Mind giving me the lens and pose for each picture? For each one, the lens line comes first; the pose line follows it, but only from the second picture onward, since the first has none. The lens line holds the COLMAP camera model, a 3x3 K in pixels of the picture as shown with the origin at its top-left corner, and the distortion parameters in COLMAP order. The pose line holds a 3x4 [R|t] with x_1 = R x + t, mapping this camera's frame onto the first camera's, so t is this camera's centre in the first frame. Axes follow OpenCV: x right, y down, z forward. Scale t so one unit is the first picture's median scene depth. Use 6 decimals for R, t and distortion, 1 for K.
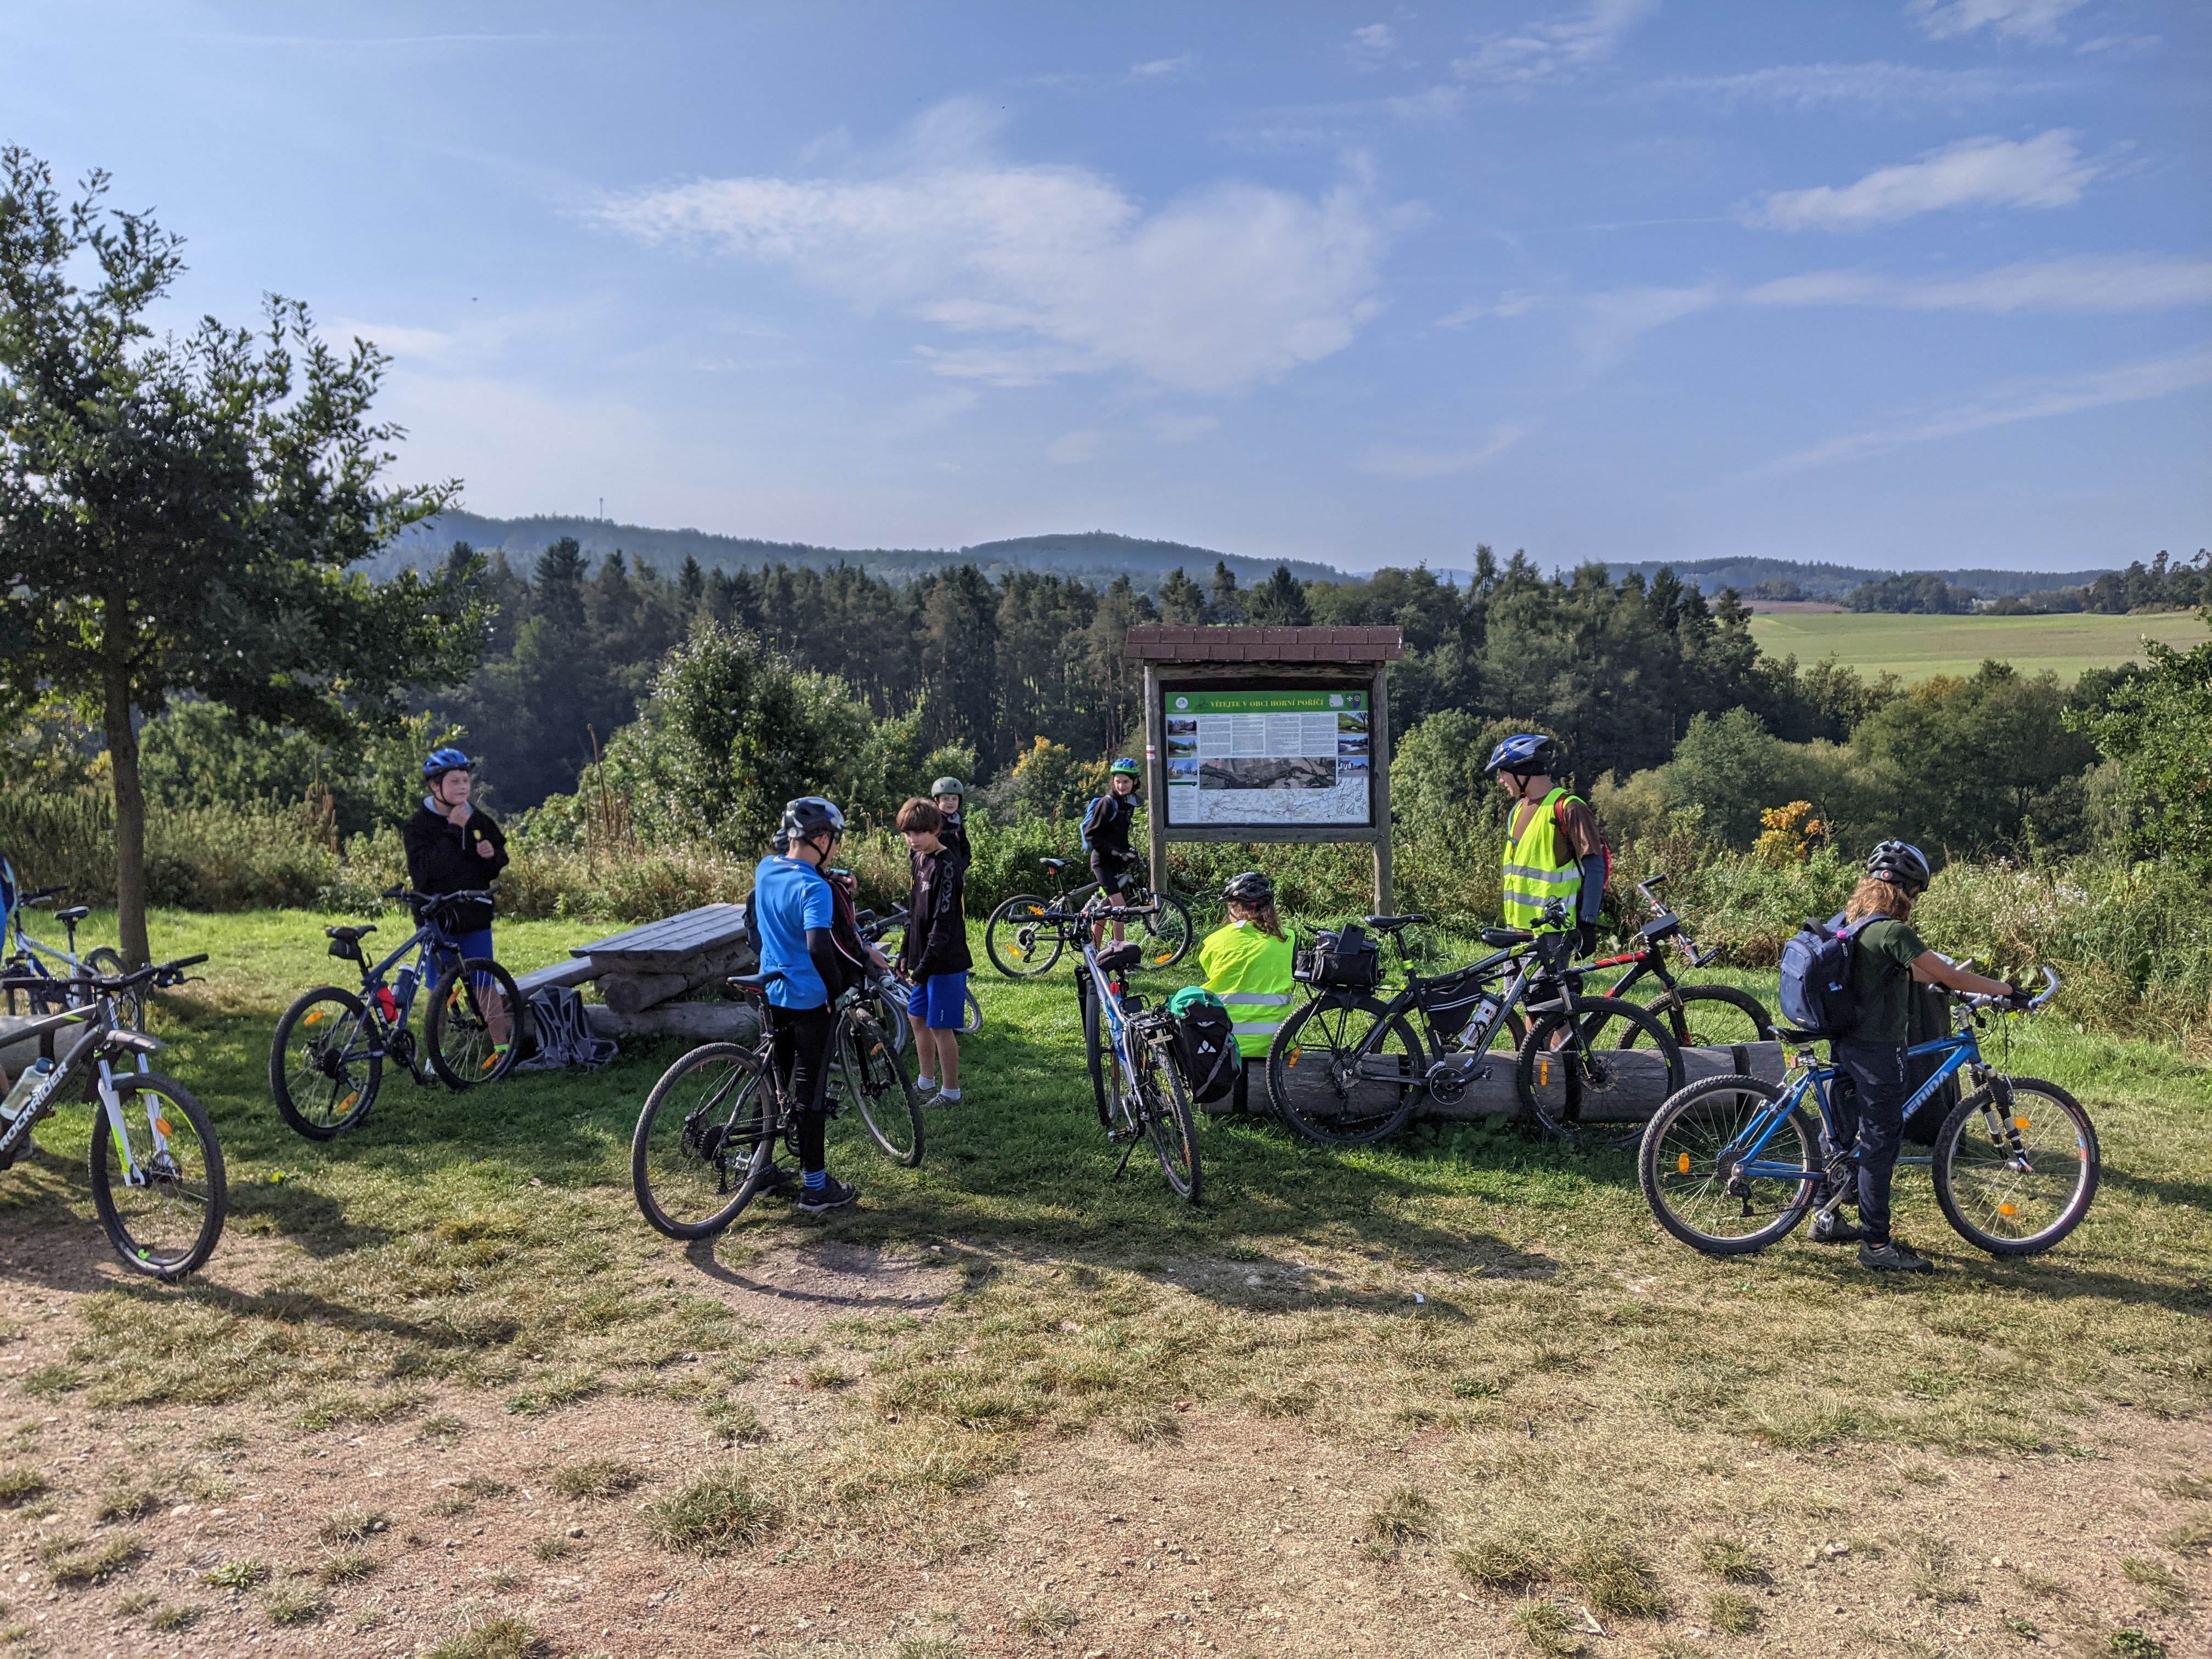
lens RADIAL K [[1761.8, 0, 1145.3], [0, 1761.8, 790.6], [0, 0, 1]] dist [0.036744, -0.048741]
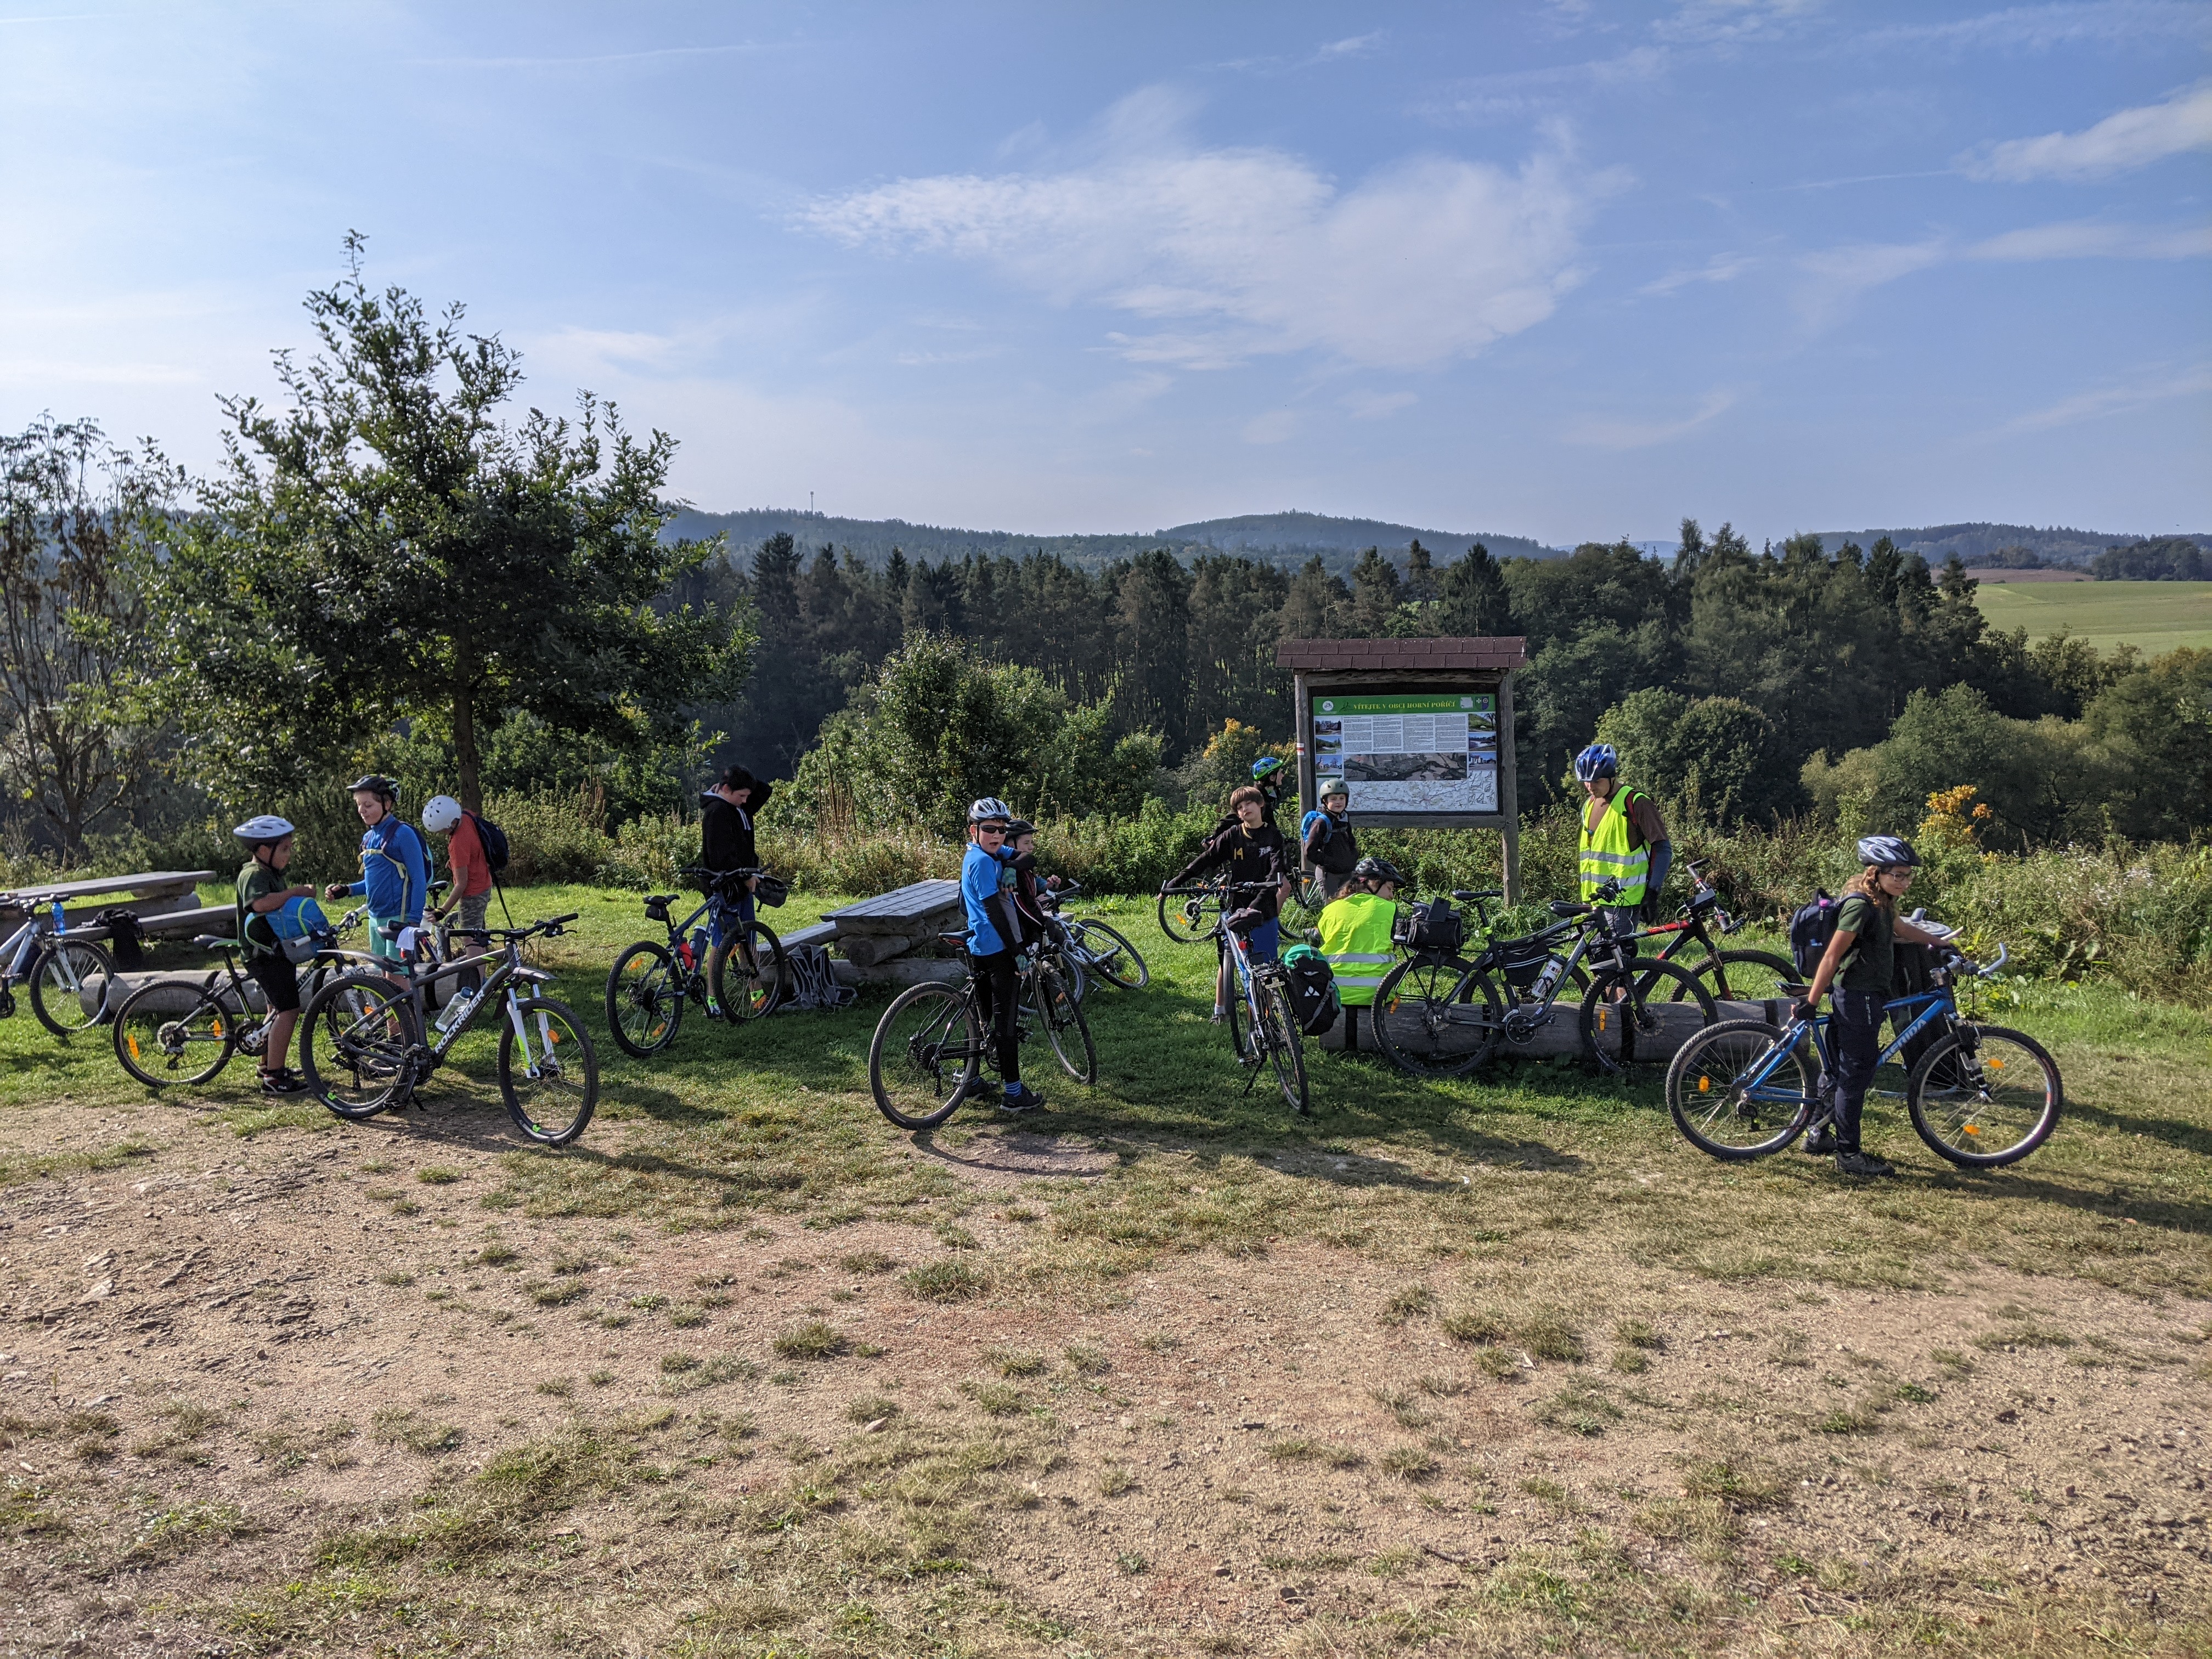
lens RADIAL K [[1761.8, 0, 1098.2], [0, 1761.8, 824.9], [0, 0, 1]] dist [0.036744, -0.048741]
pose [[0.990505, -0.000243, -0.137473, 0.035203], [0.004405, 0.999541, 0.029978, -0.008813], [0.137403, -0.030299, 0.990052, -0.175394]]
